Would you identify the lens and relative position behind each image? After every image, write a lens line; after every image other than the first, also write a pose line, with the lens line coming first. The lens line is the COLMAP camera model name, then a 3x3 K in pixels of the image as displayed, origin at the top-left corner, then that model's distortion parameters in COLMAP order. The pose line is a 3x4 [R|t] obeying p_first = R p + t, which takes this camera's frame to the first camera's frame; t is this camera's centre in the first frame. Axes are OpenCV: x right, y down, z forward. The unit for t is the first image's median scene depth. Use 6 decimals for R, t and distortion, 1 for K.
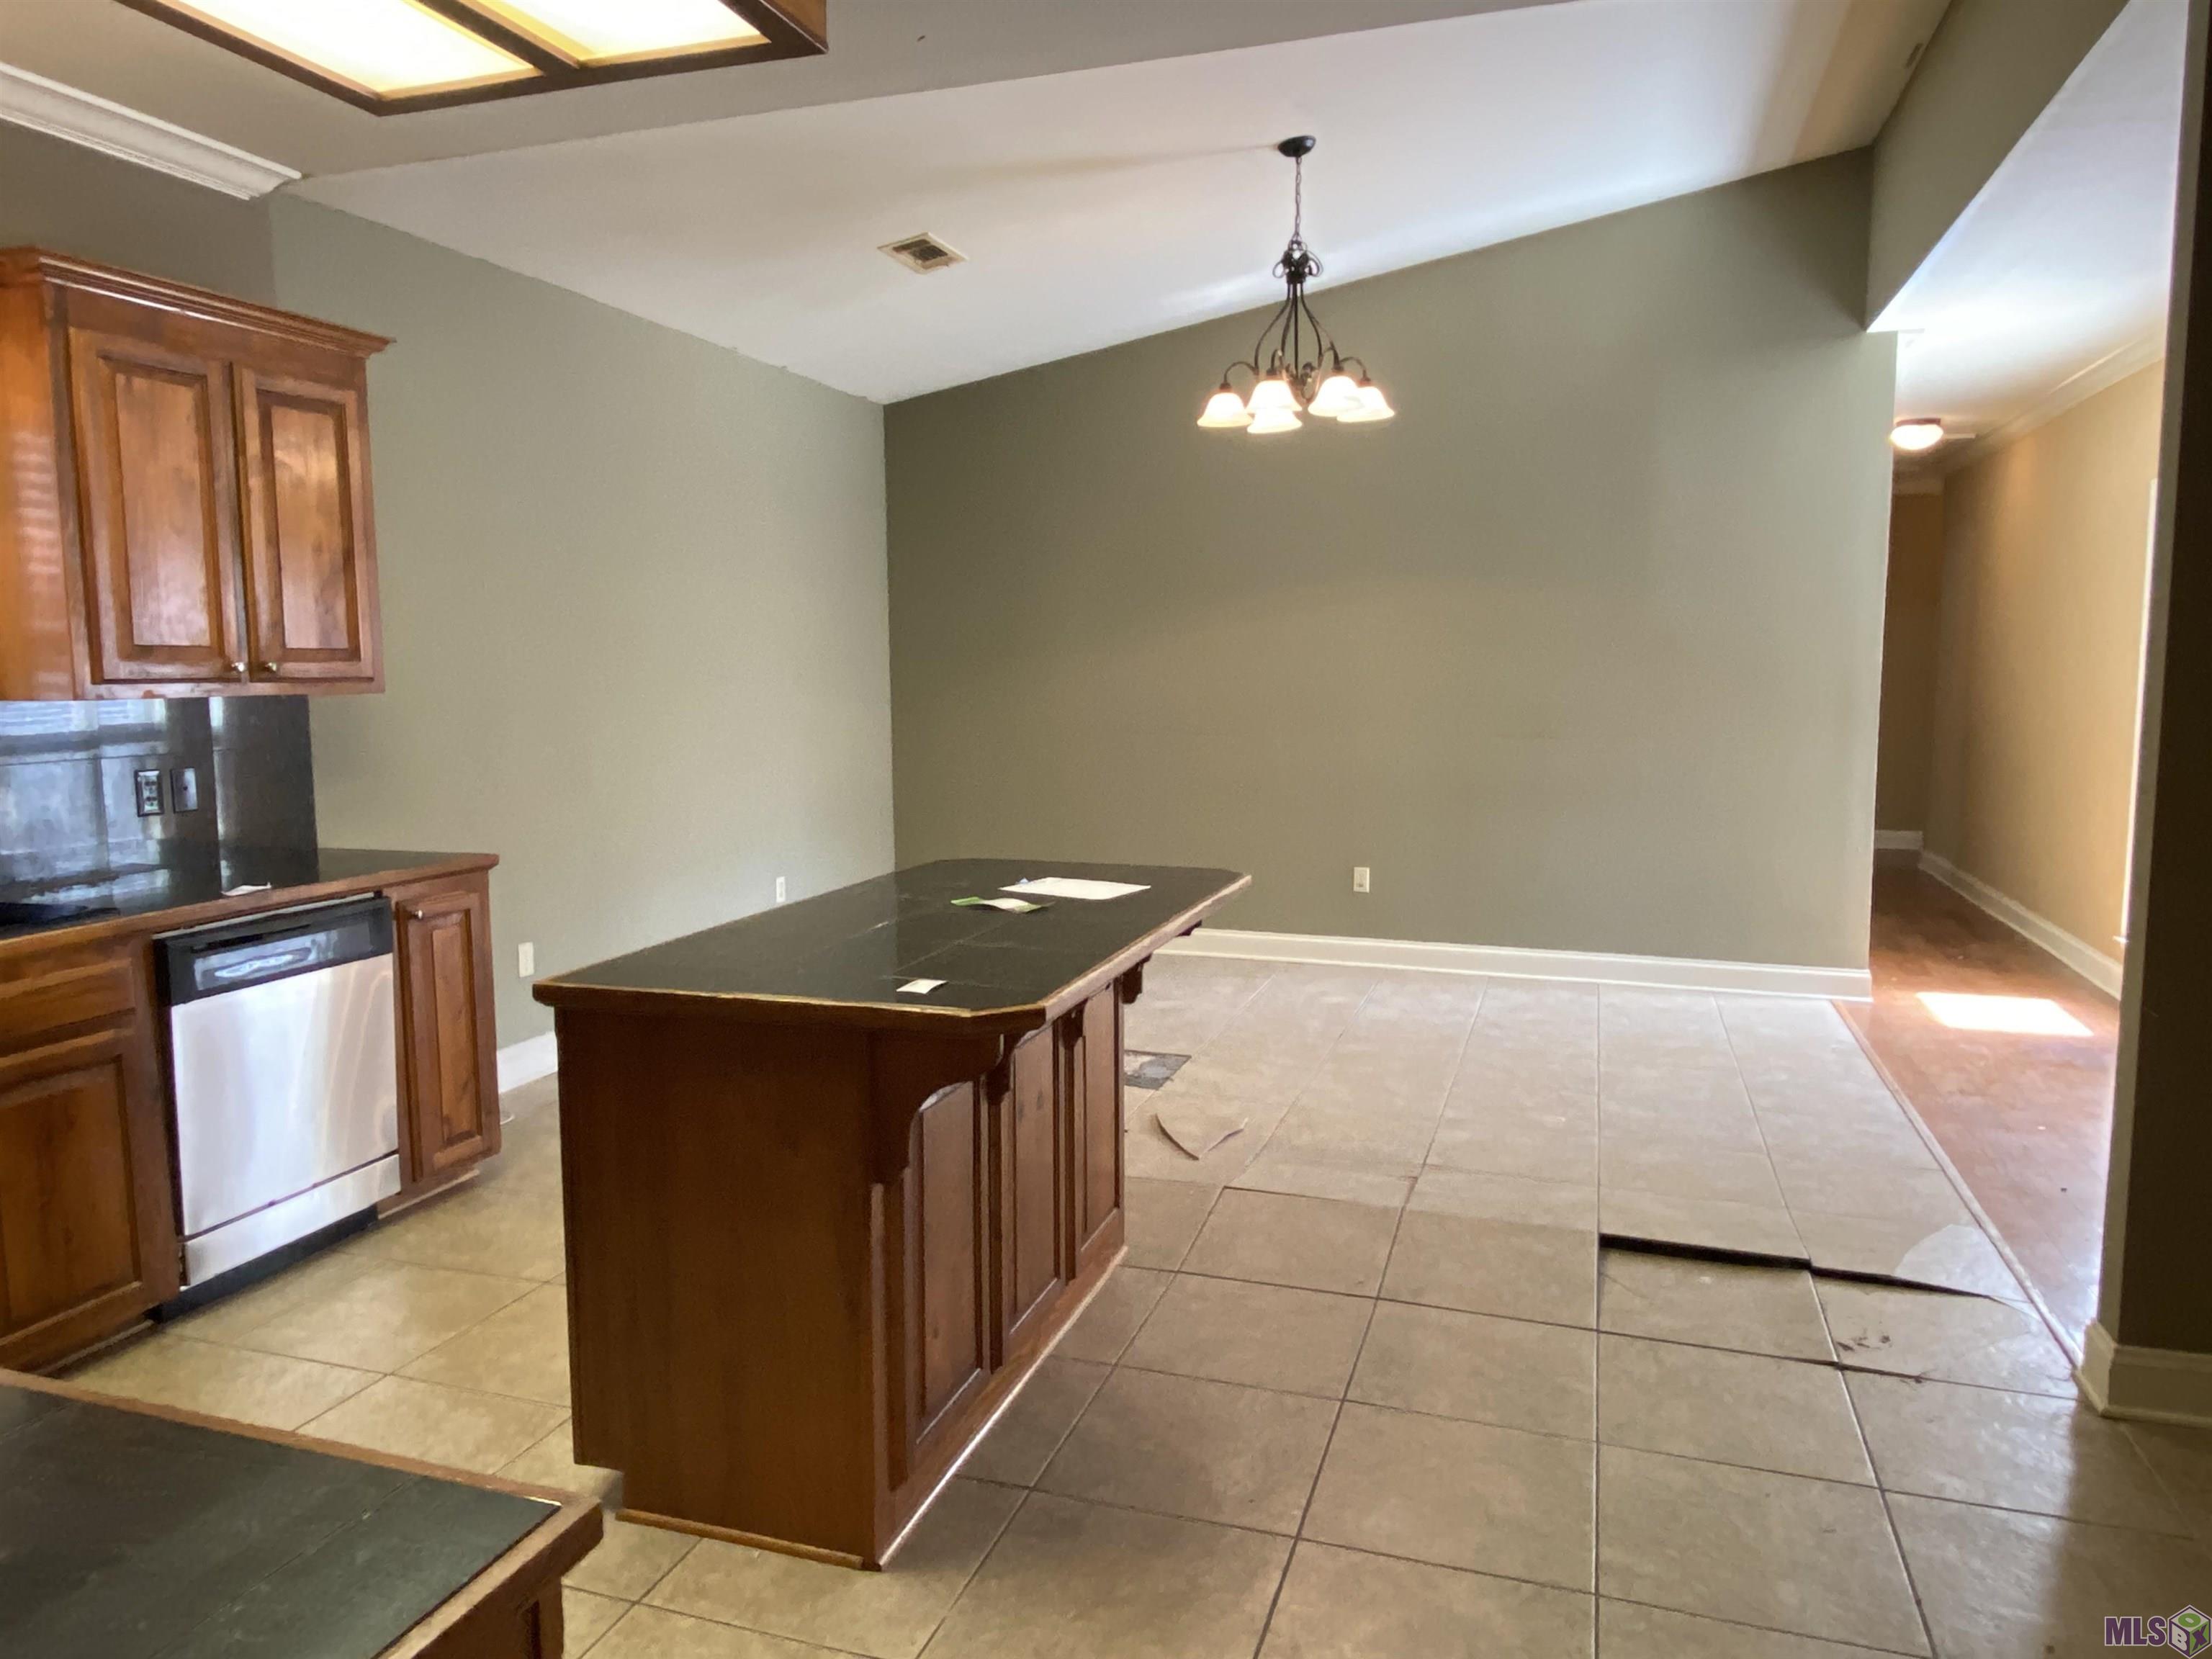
lens RADIAL K [[1463.2, 0, 1104.6], [0, 1463.2, 812.9], [0, 0, 1]] dist [0.043344, -0.041035]
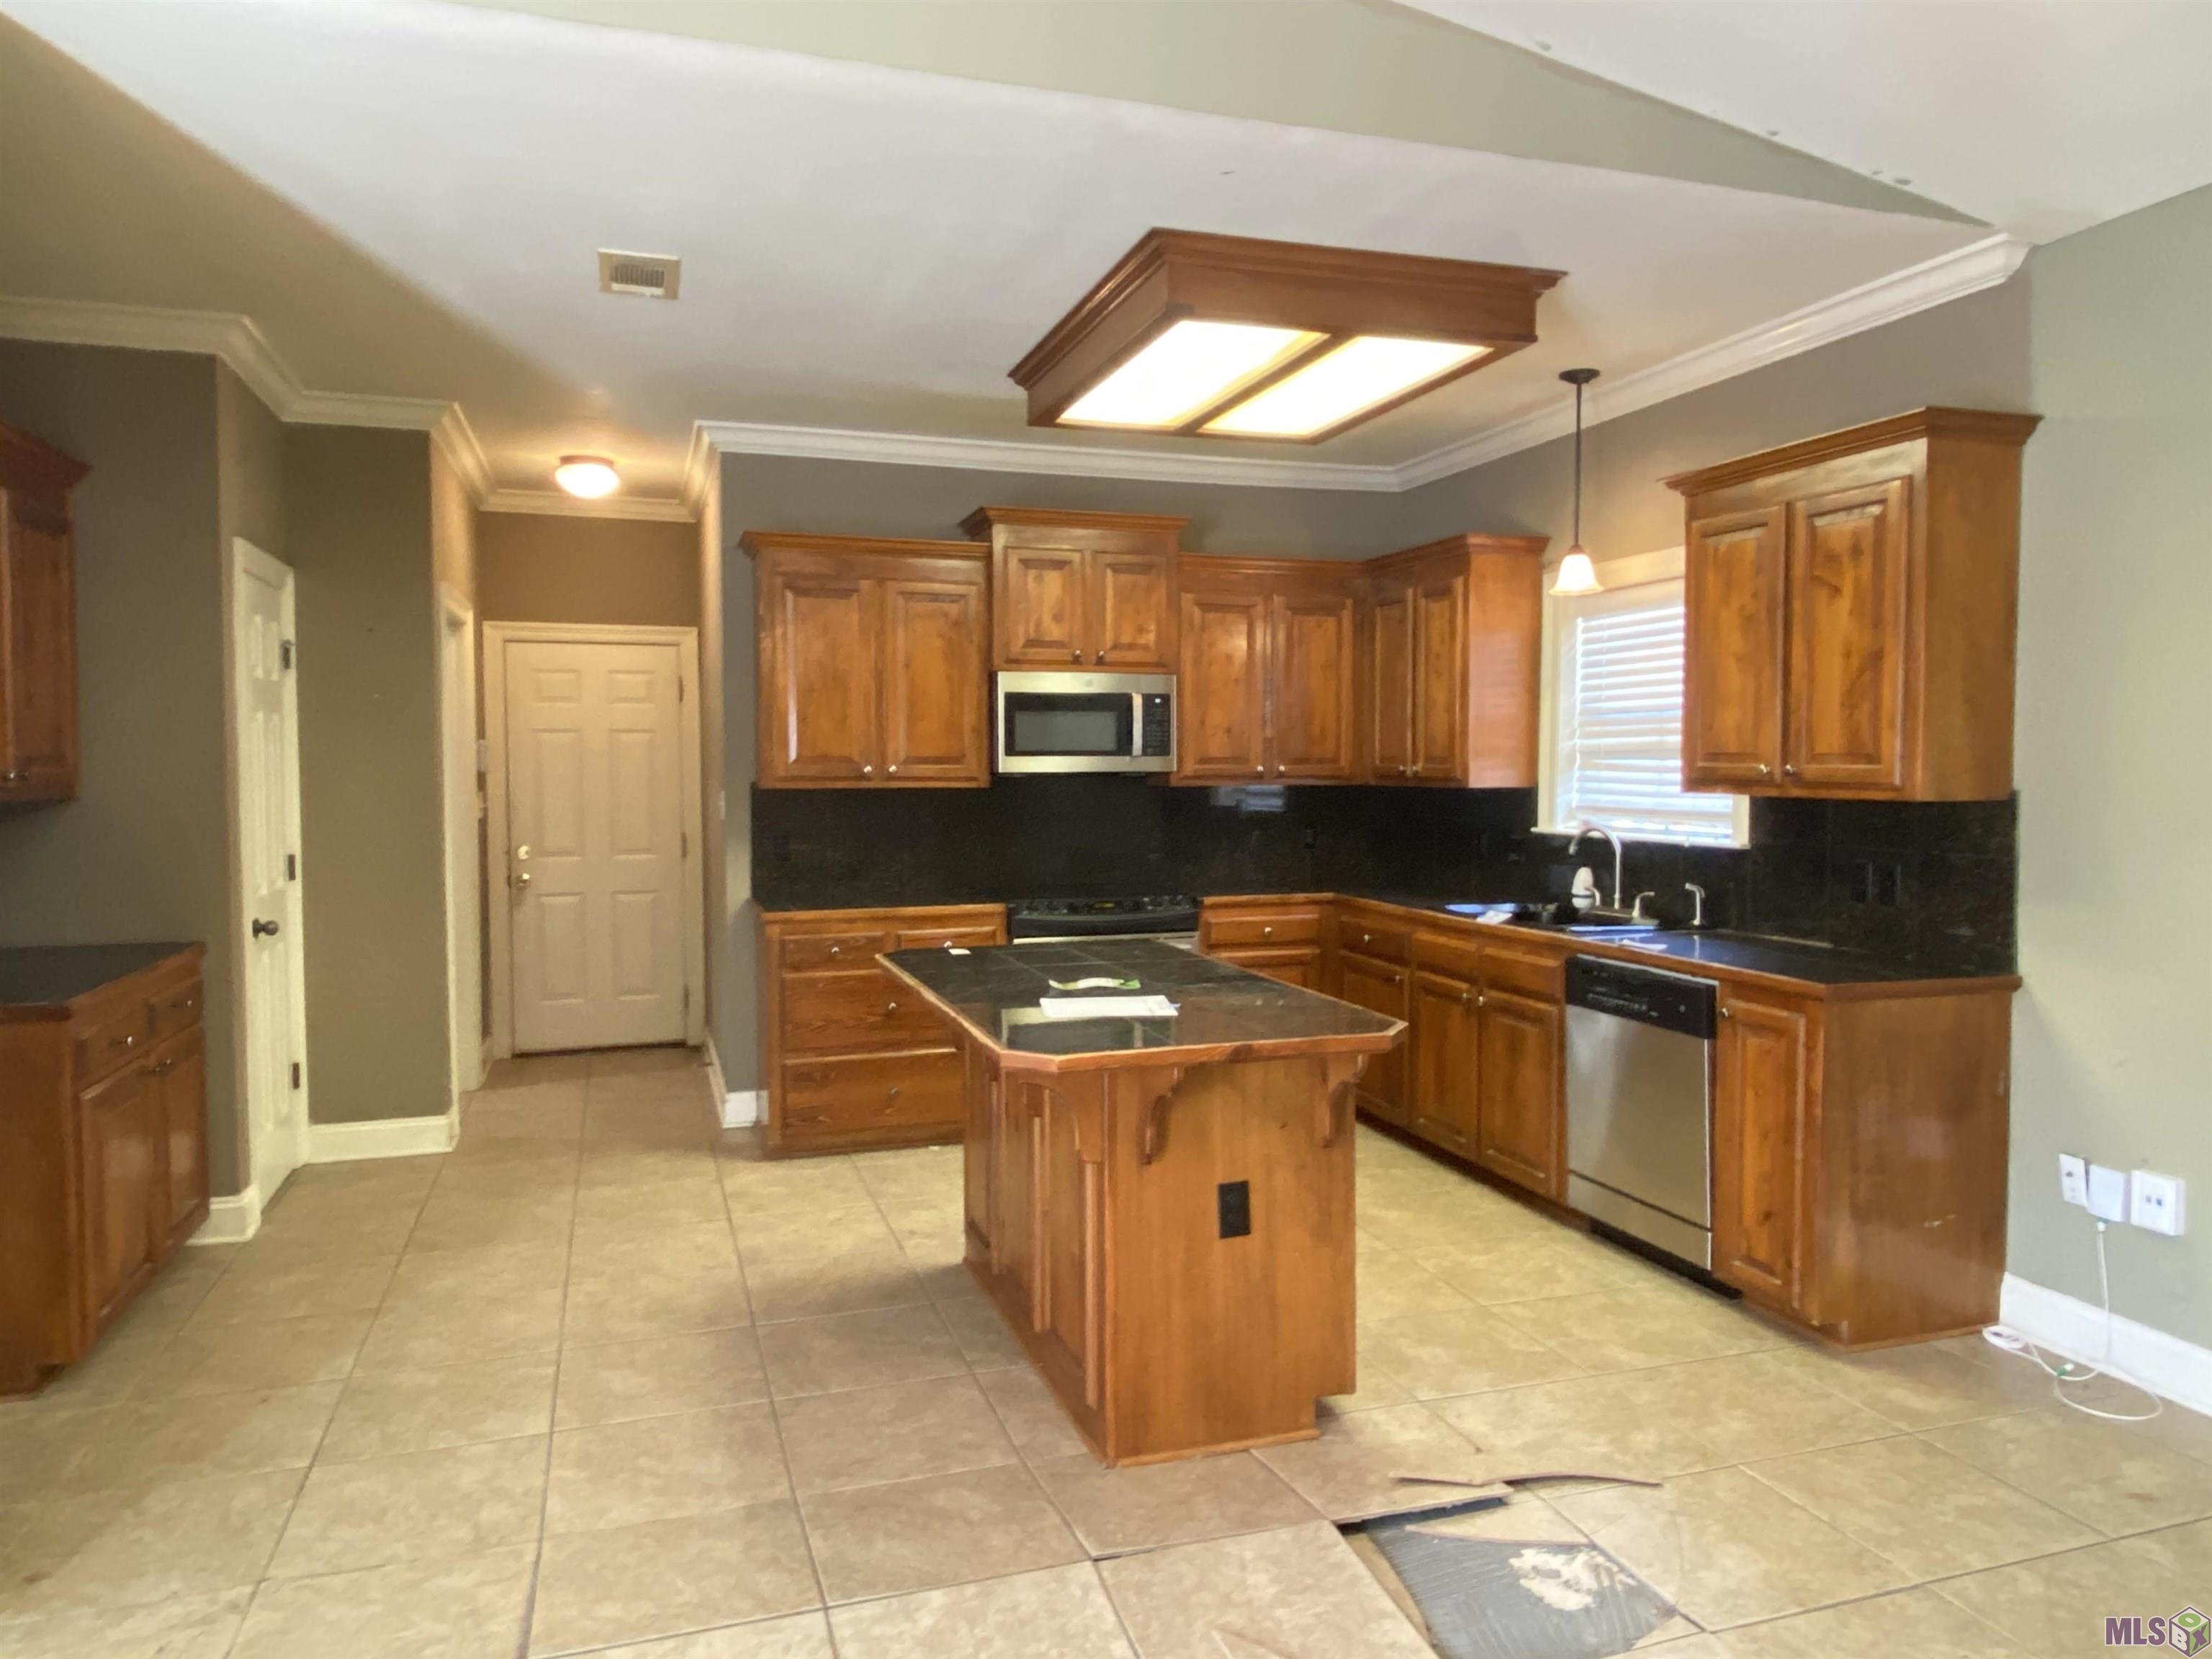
lens RADIAL K [[1463.2, 0, 1104.6], [0, 1463.2, 812.9], [0, 0, 1]] dist [0.043344, -0.041035]
pose [[-0.796722, 0.030510, -0.603575, 0.554995], [-0.052694, 0.991414, 0.119672, -0.191722], [0.602044, 0.127150, -0.788274, 1.747156]]
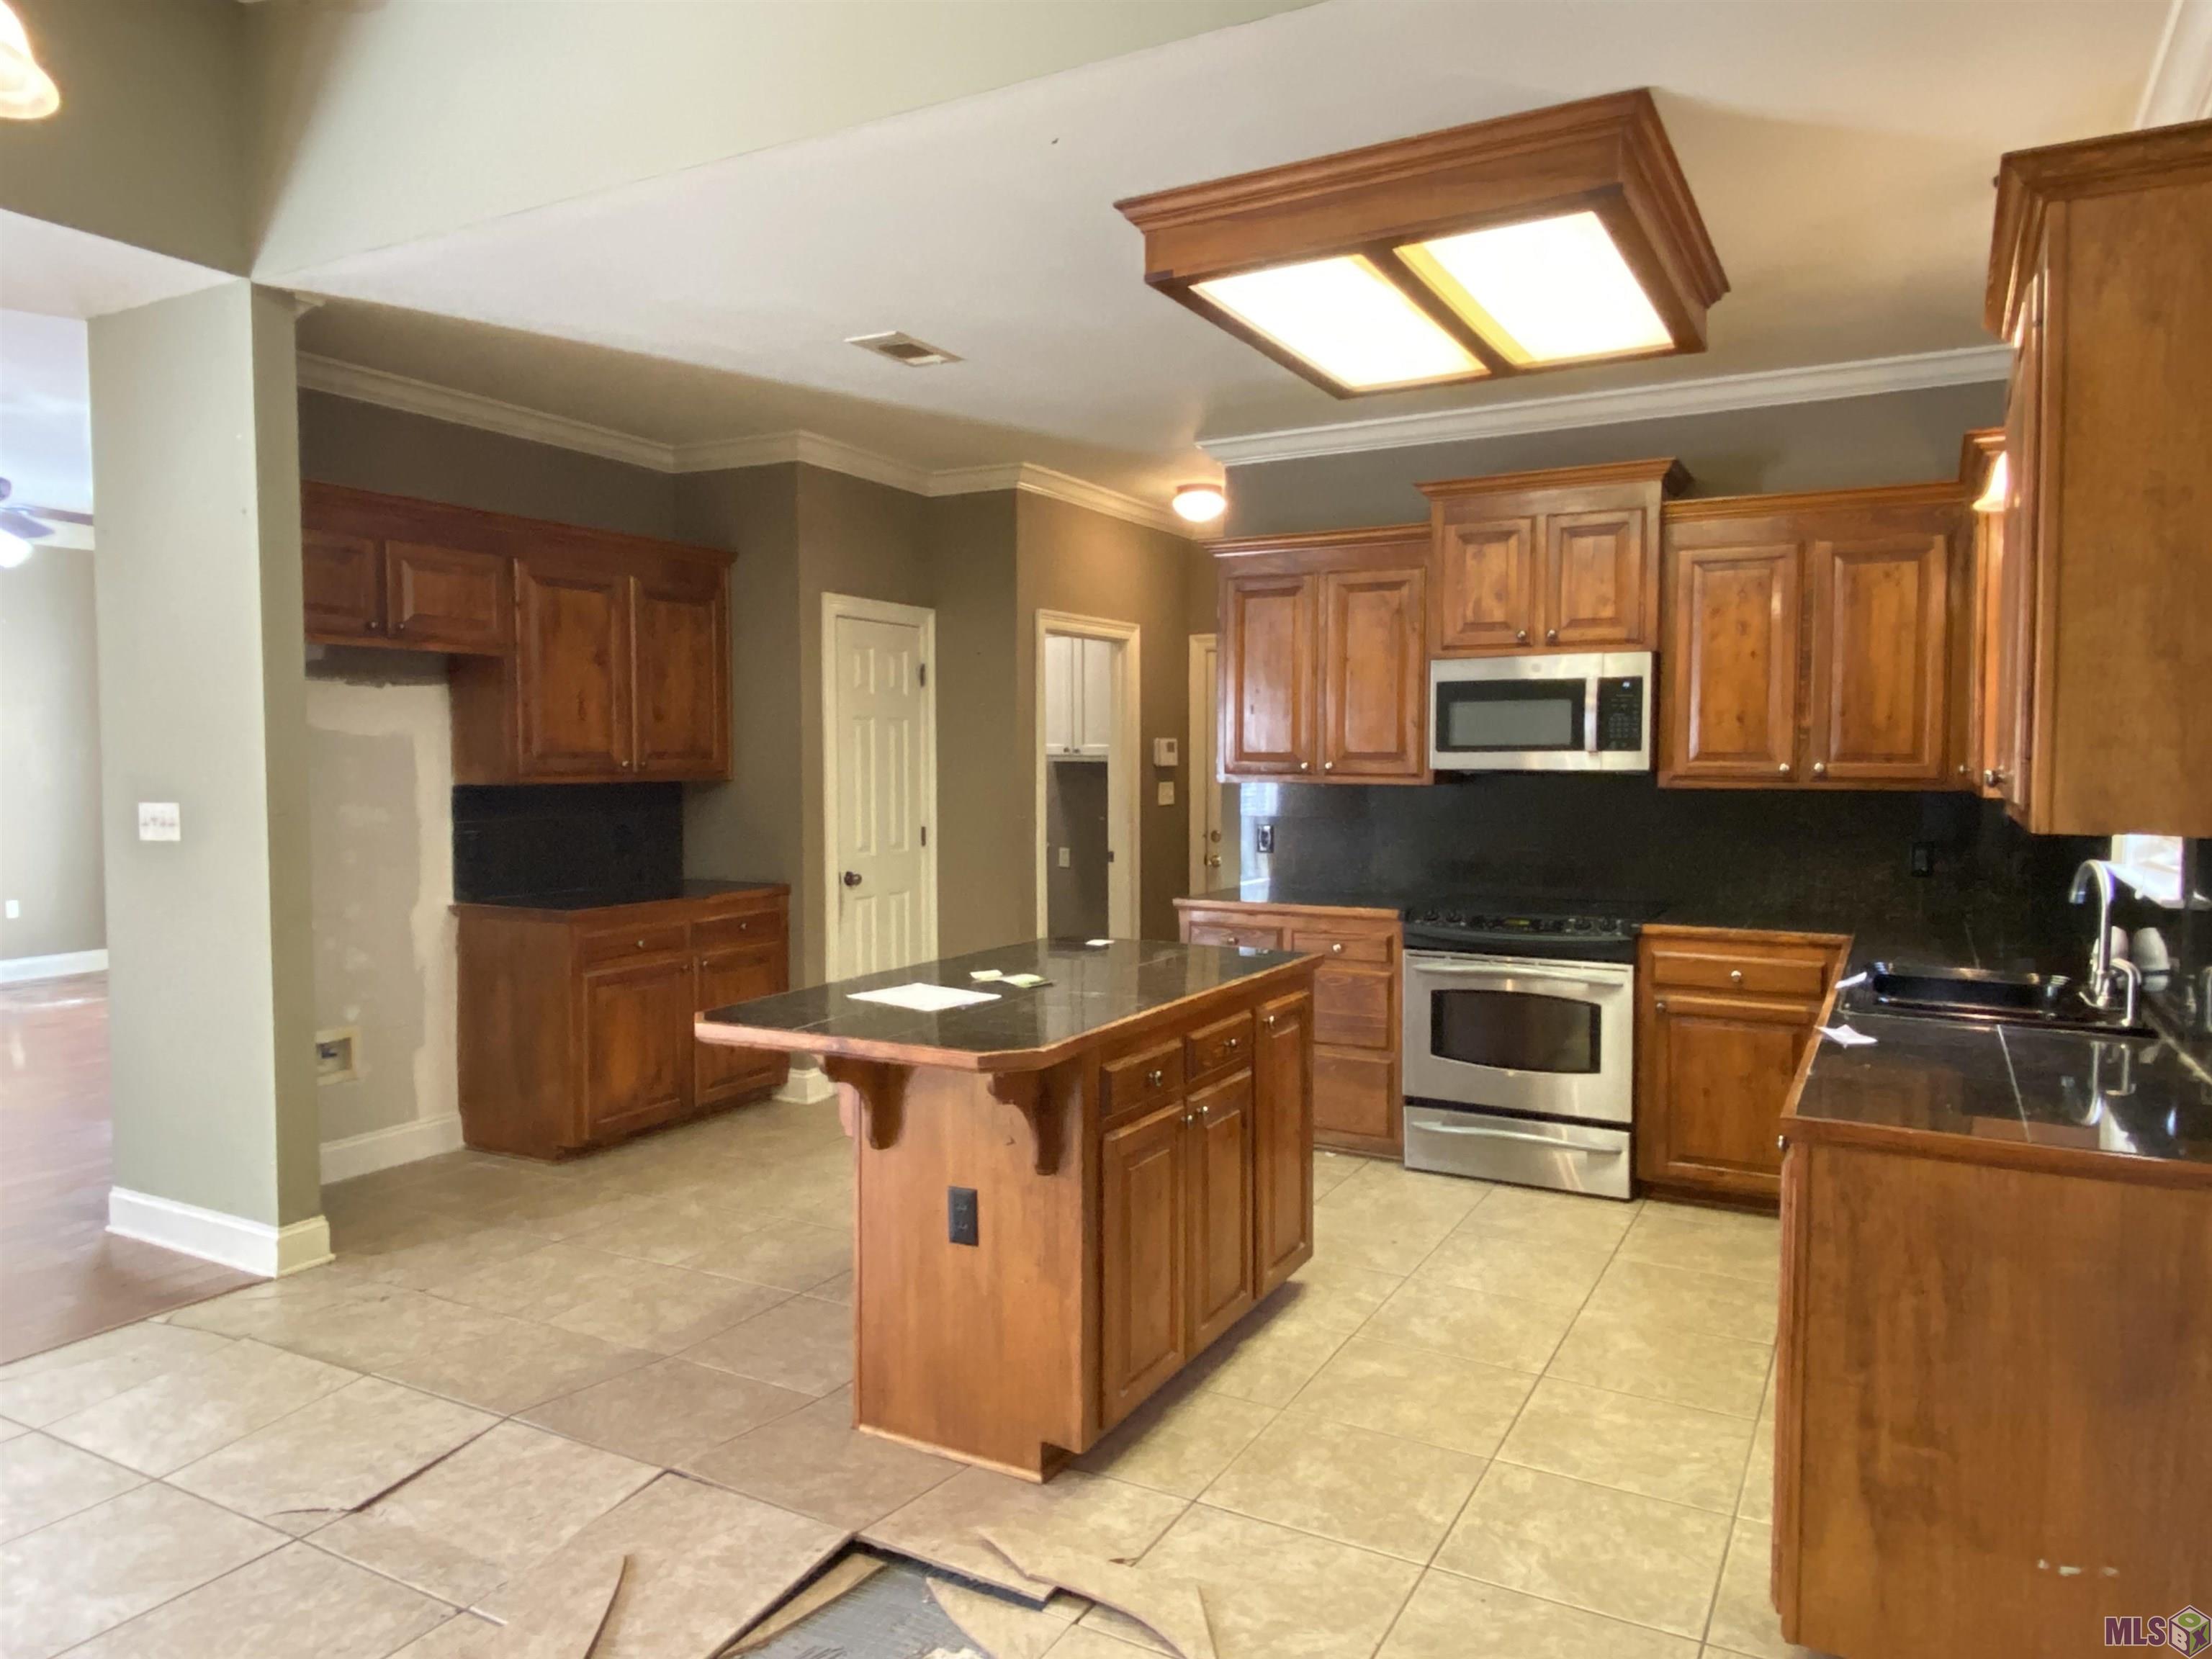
lens RADIAL K [[1459.1, 0, 1106.0], [0, 1459.1, 829.5], [0, 0, 1]] dist [0.073532, -0.096070]
pose [[-0.985139, -0.004197, 0.171705, -0.313130], [0.021387, 0.988923, 0.146881, -0.203250], [-0.170420, 0.148370, -0.974137, 1.930951]]
